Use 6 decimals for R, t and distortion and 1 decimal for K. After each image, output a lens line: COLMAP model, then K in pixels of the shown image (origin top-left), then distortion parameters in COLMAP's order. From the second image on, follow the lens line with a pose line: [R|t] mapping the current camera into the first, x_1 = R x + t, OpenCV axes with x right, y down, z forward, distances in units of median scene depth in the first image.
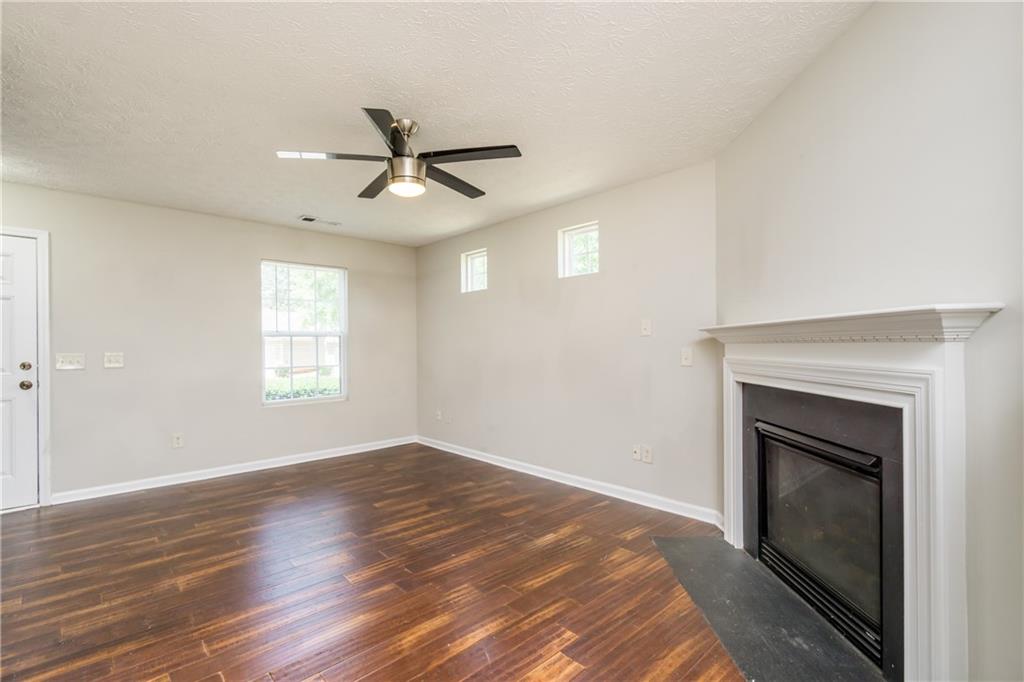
lens RADIAL K [[458.5, 0, 501.0], [0, 458.5, 346.3], [0, 0, 1]] dist [-0.002641, -0.000327]
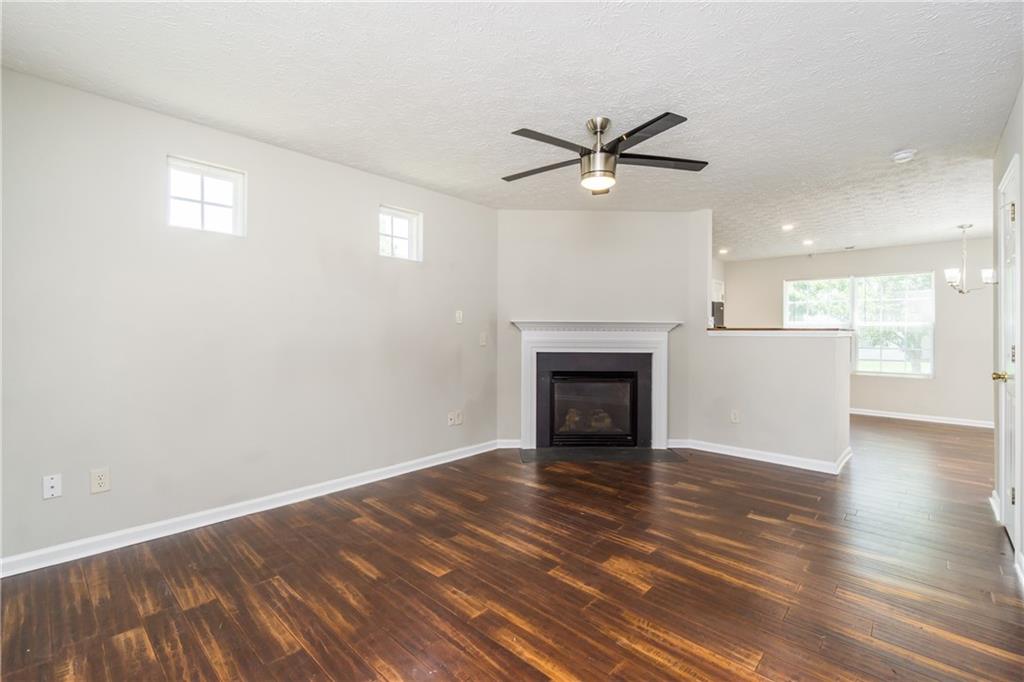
lens RADIAL K [[458.5, 0, 501.4], [0, 458.5, 335.2], [0, 0, 1]] dist [-0.002641, -0.000327]
pose [[-0.064707, -0.002058, 0.997902, -0.970752], [-0.006222, 0.999979, 0.001659, 0.010392], [-0.997885, -0.006102, -0.064718, 1.012883]]
